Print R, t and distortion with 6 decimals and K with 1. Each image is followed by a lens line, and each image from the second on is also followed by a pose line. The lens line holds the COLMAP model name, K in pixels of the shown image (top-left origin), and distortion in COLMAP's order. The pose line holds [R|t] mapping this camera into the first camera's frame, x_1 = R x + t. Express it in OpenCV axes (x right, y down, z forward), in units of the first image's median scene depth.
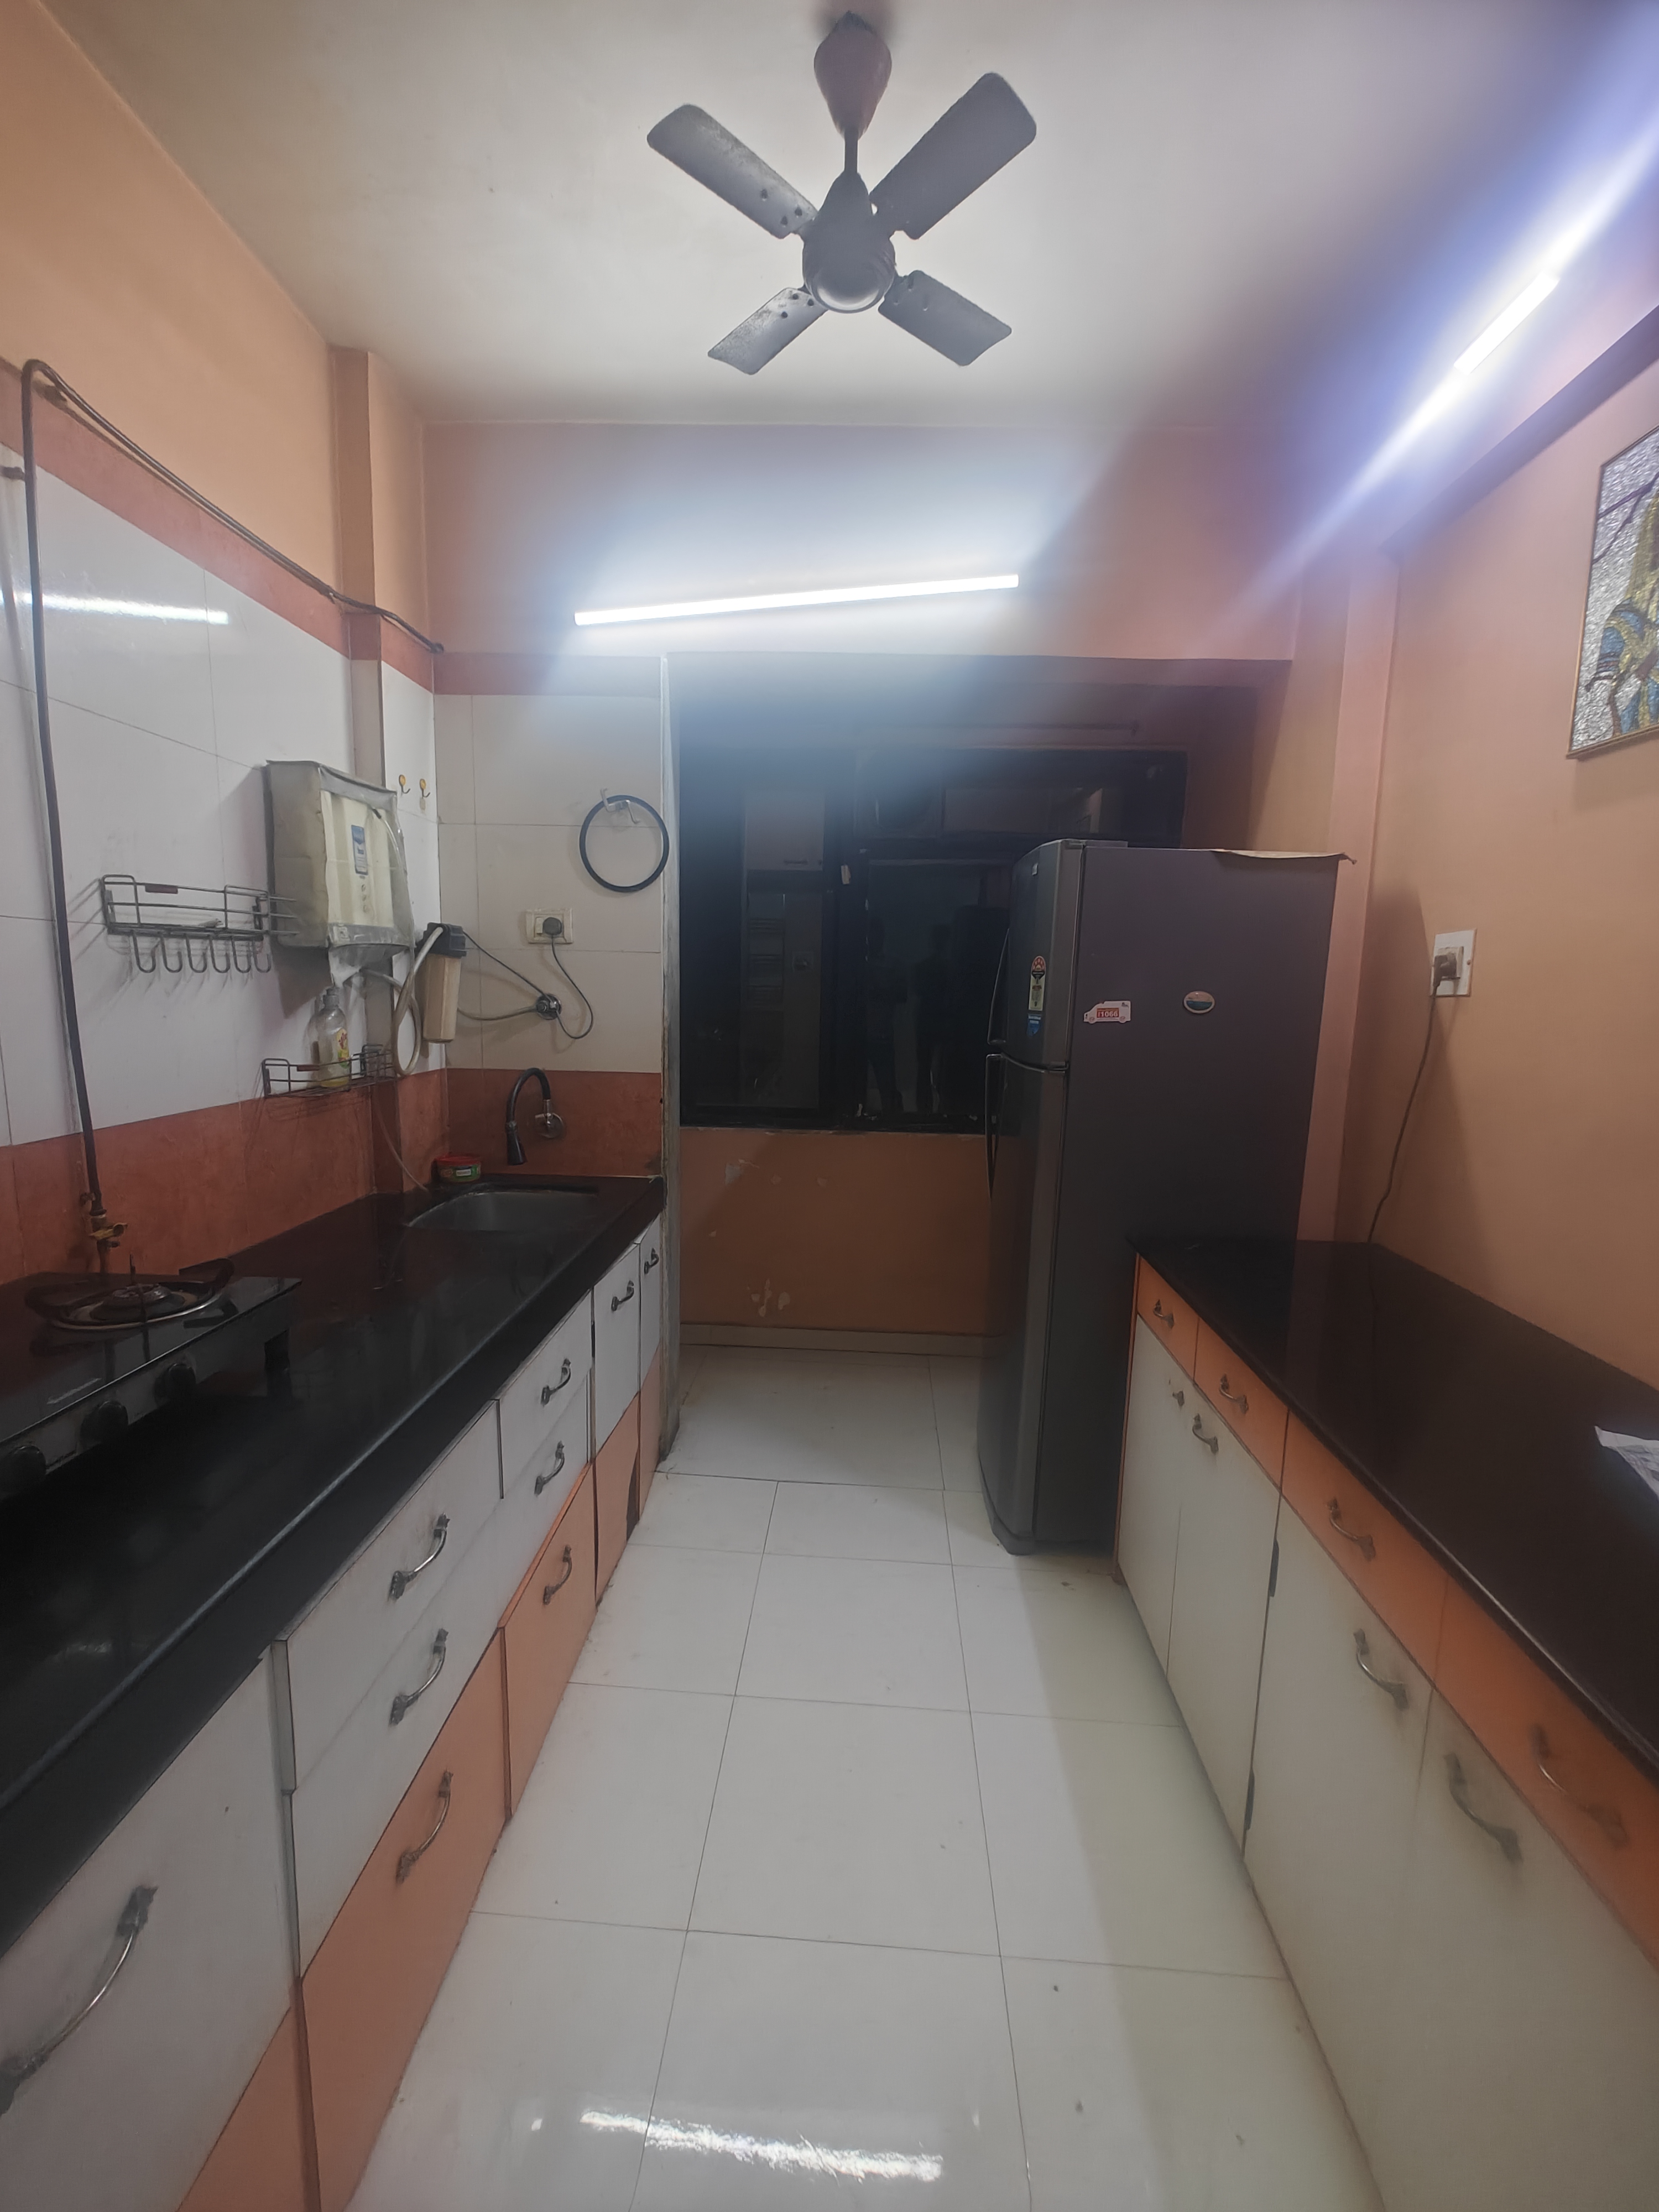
lens RADIAL K [[927.1, 0, 821.9], [0, 927.1, 1105.3], [0, 0, 1]] dist [-0.001046, -0.000687]
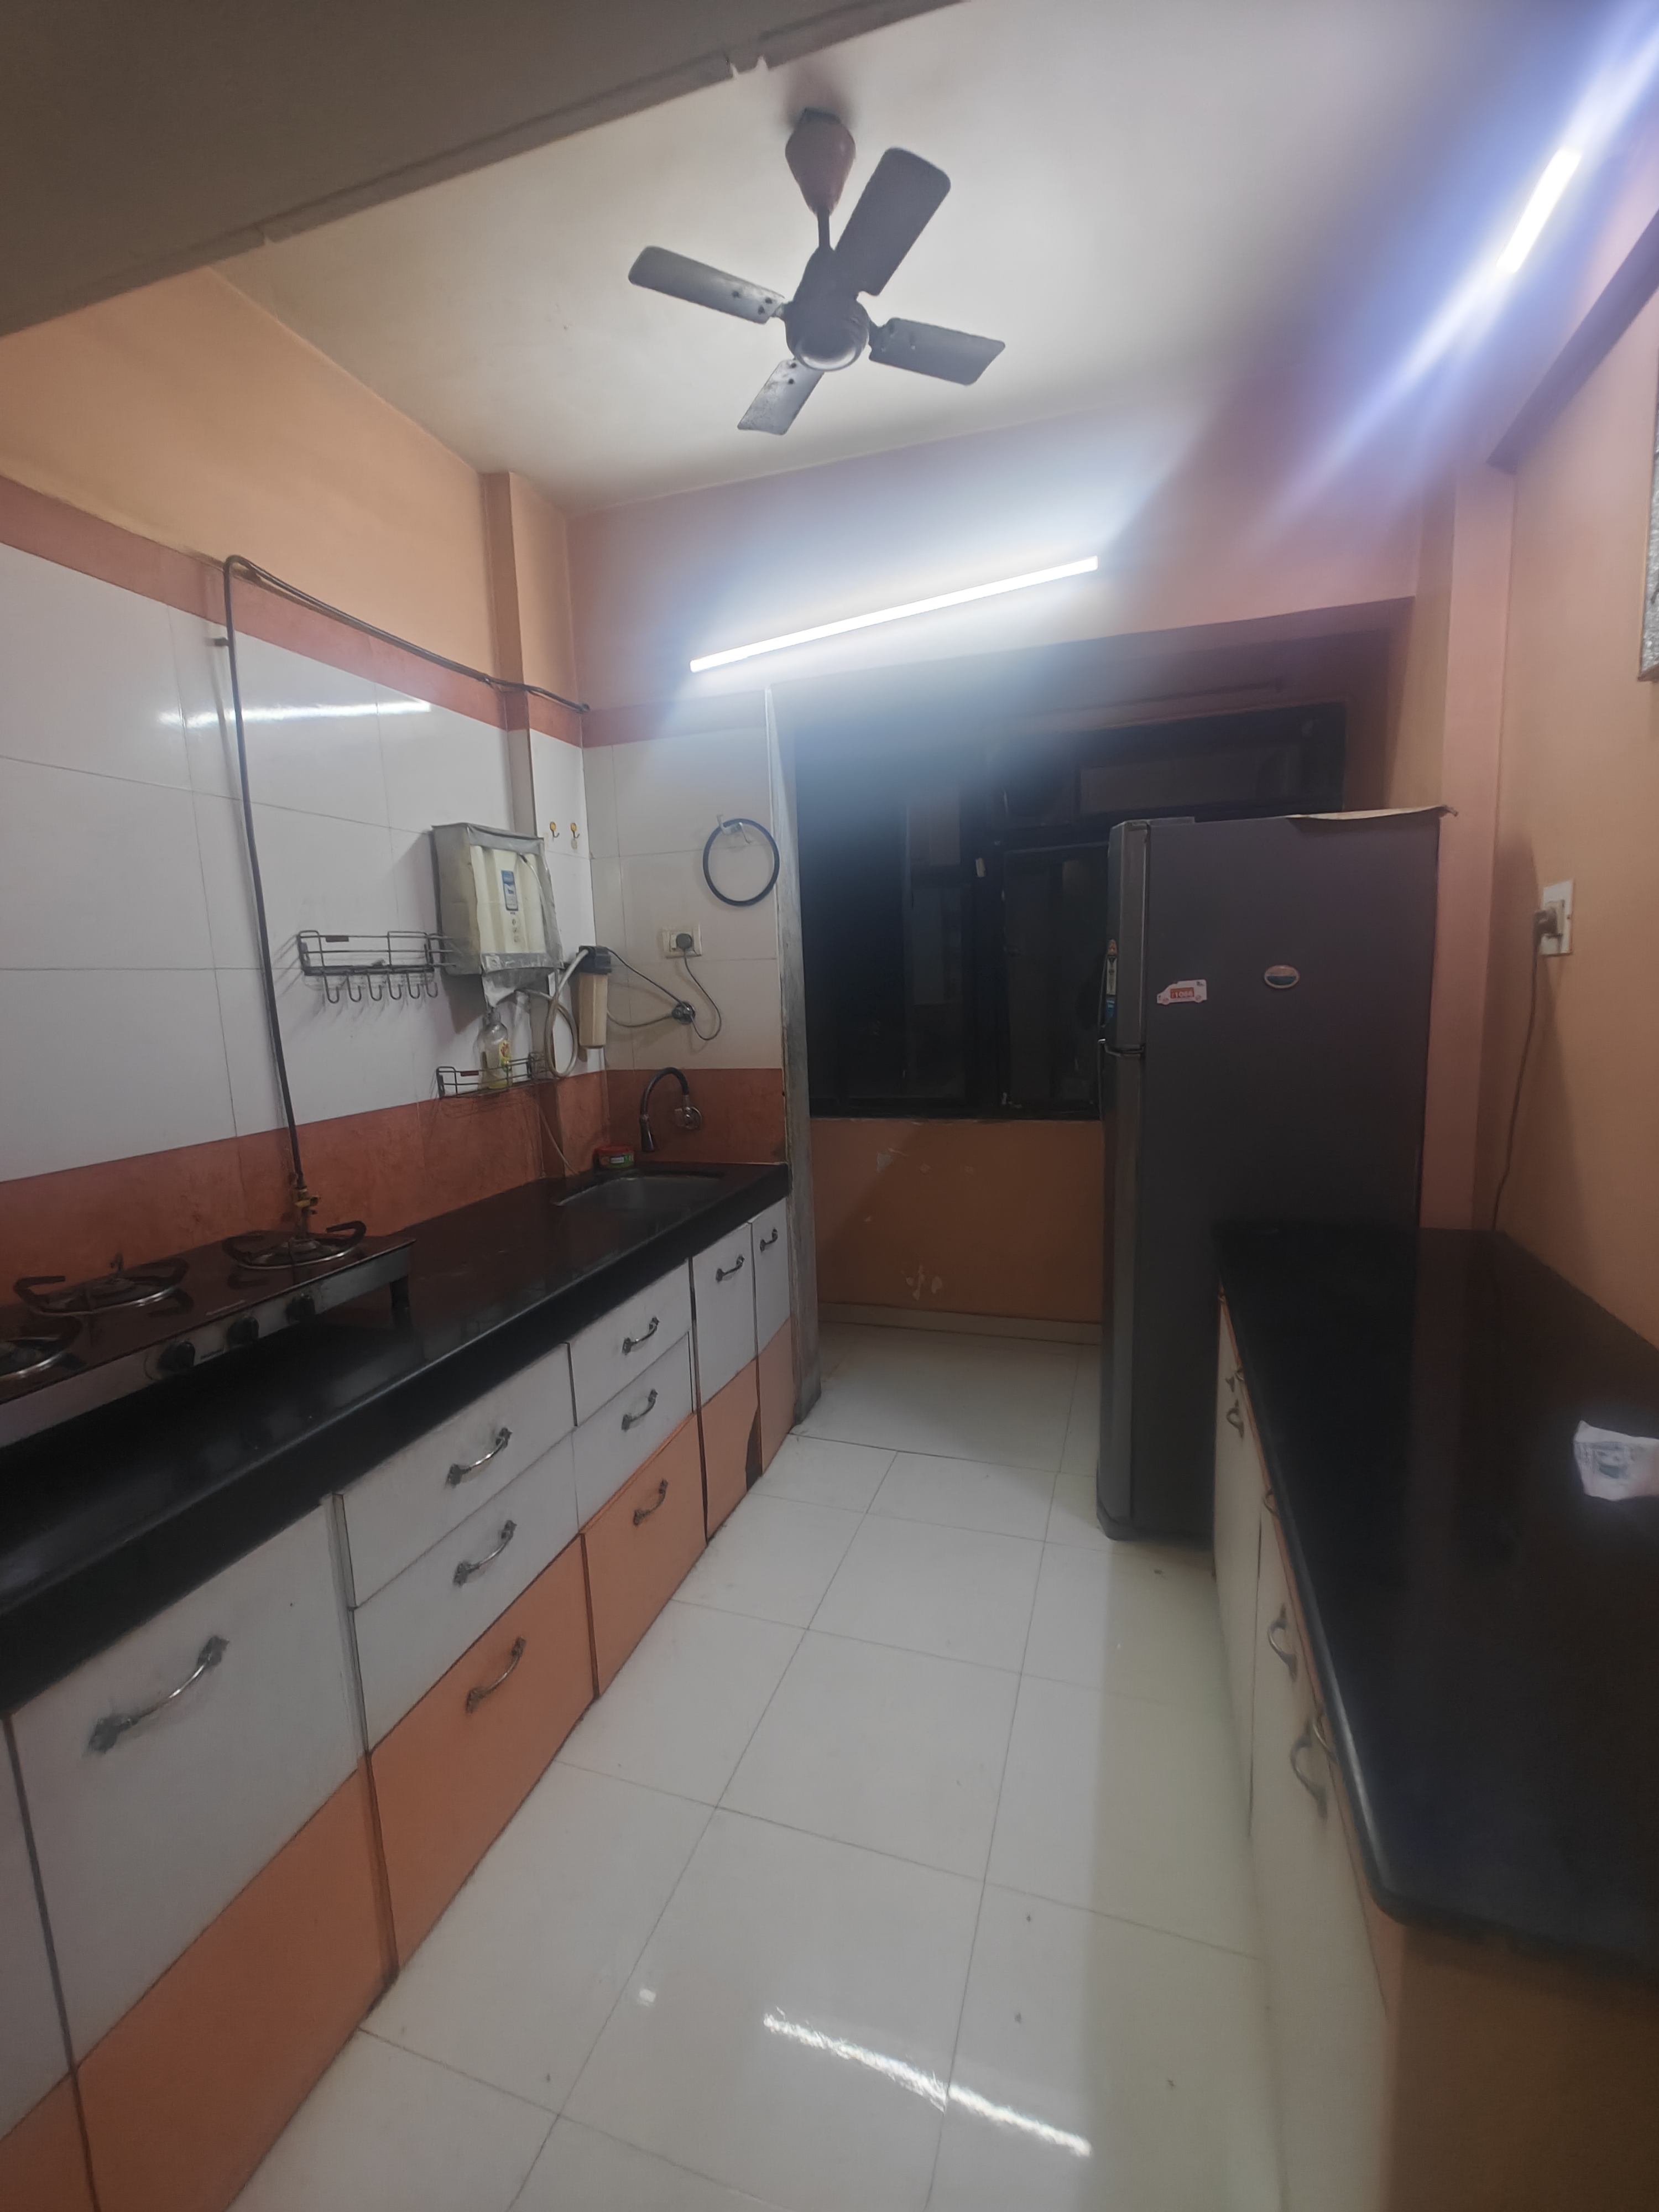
lens RADIAL K [[927.1, 0, 821.9], [0, 927.1, 1105.3], [0, 0, 1]] dist [-0.001046, -0.000687]
pose [[0.962538, -0.020525, -0.270369, 0.204435], [0.022182, 0.999749, 0.003076, 0.007649], [0.270238, -0.008958, 0.962752, -0.048558]]
